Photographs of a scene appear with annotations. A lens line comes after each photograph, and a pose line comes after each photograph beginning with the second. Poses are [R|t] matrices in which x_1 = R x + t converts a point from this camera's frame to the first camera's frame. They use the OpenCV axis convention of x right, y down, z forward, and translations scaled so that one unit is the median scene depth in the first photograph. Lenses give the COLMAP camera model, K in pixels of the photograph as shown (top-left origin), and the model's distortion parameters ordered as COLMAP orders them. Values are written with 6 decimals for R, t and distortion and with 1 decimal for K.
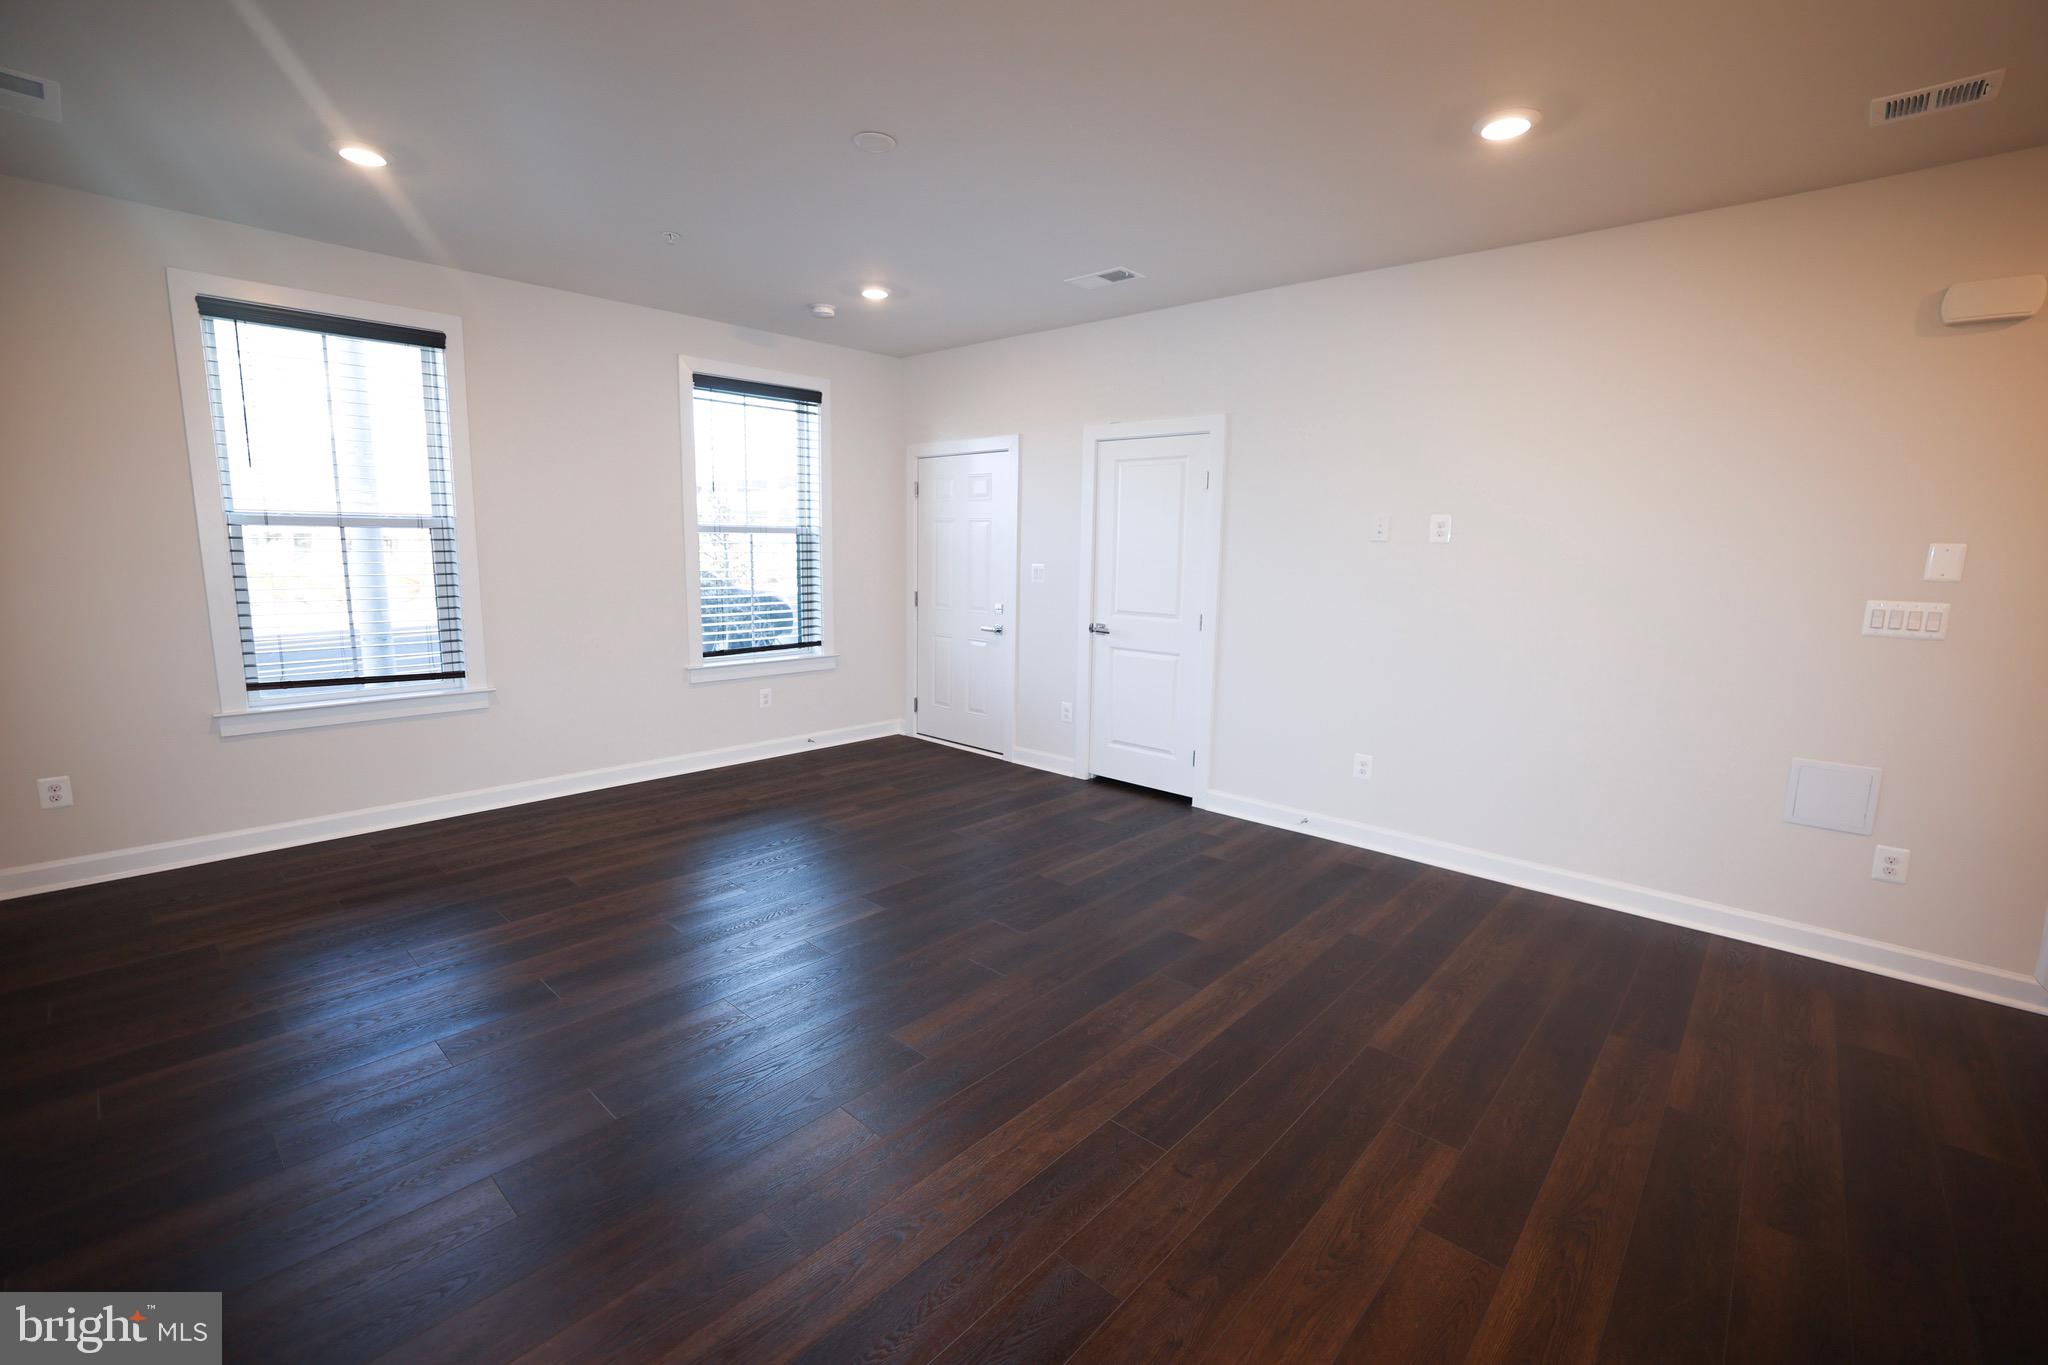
lens RADIAL K [[878.4, 0, 1024.0], [0, 878.4, 682.5], [0, 0, 1]] dist [-0.033827, 0.009502]
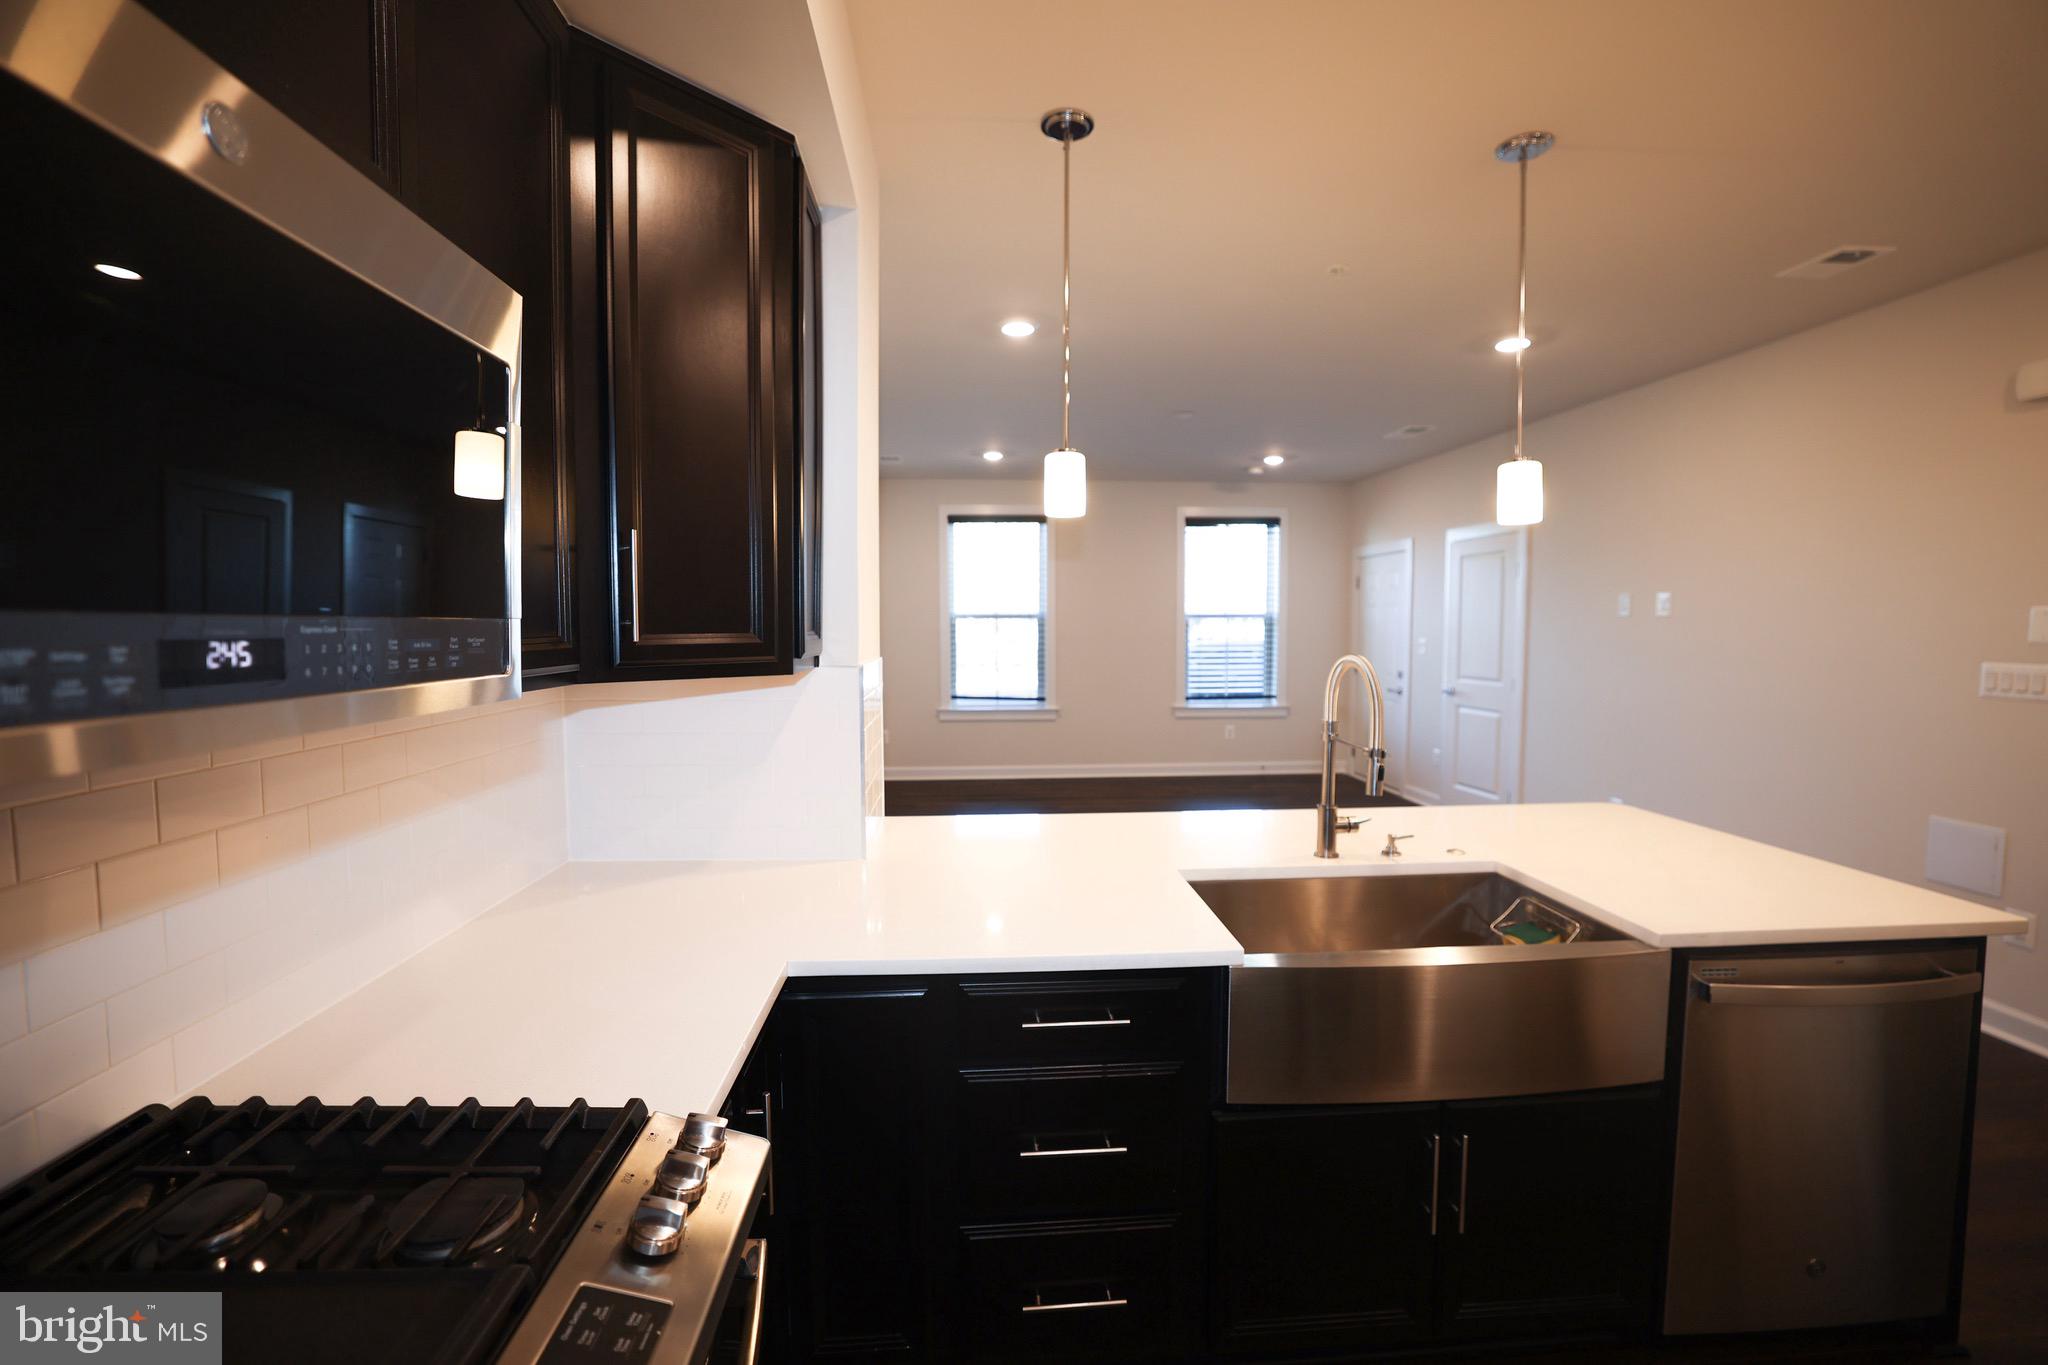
lens RADIAL K [[846.0, 0, 1024.0], [0, 846.0, 682.5], [0, 0, 1]] dist [-0.026883, 0.000071]
pose [[0.728678, 0.031099, -0.684150, 0.512495], [-0.094025, 0.994052, -0.054958, 0.055990], [0.678371, 0.104373, 0.727268, -0.303715]]
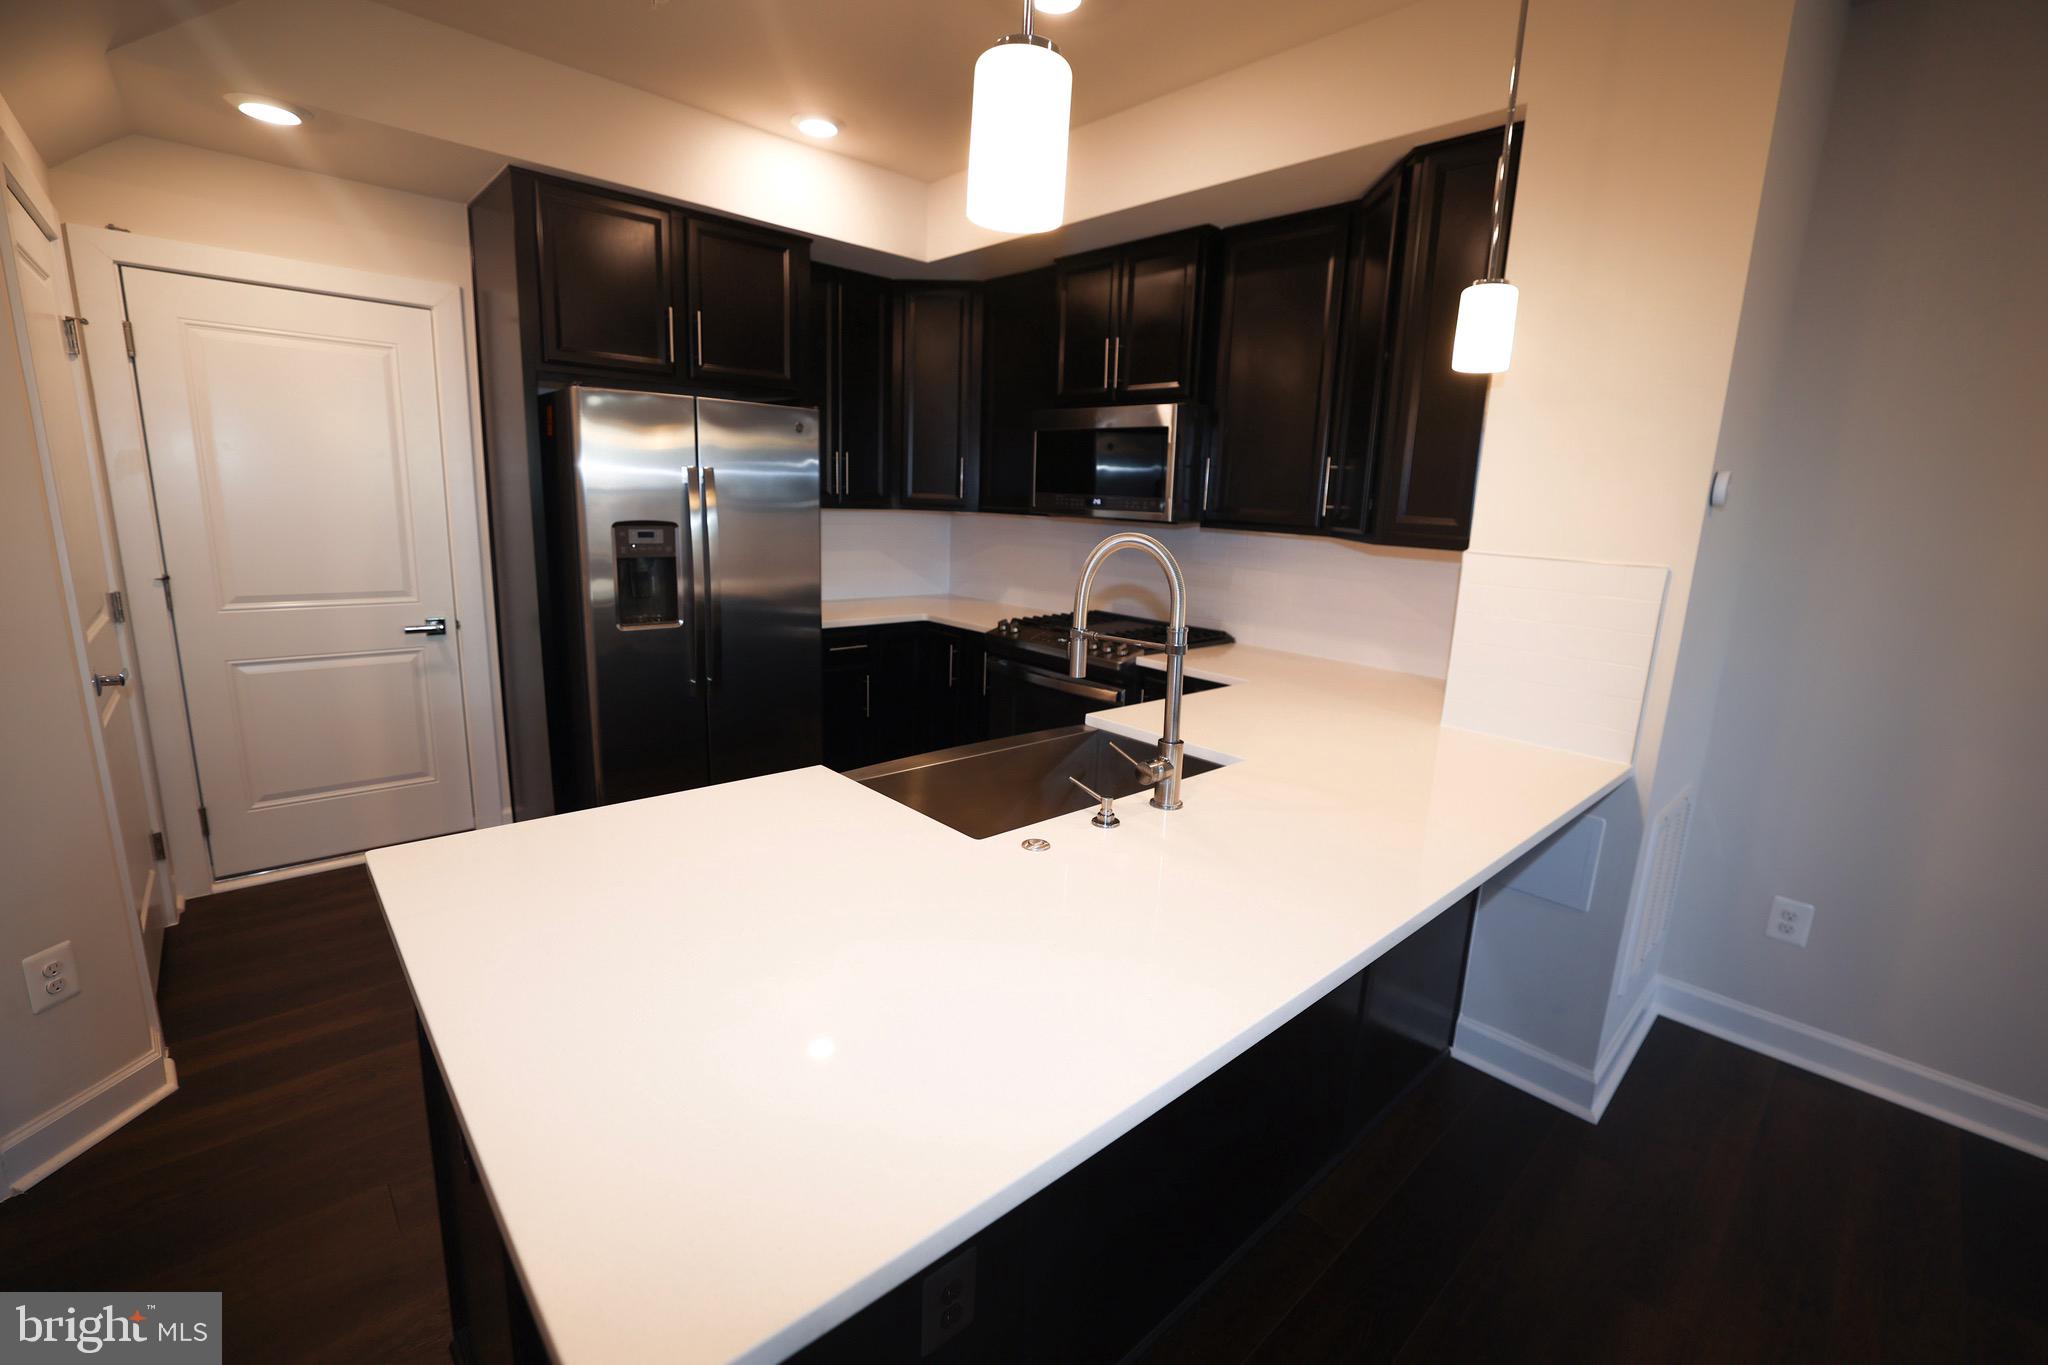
lens RADIAL K [[878.4, 0, 1024.0], [0, 878.4, 682.5], [0, 0, 1]] dist [-0.033827, 0.009502]
pose [[-0.994023, -0.077492, 0.076898, 0.392271], [-0.045241, 0.933451, 0.355840, -0.059412], [-0.099356, 0.350234, -0.931378, 0.428348]]
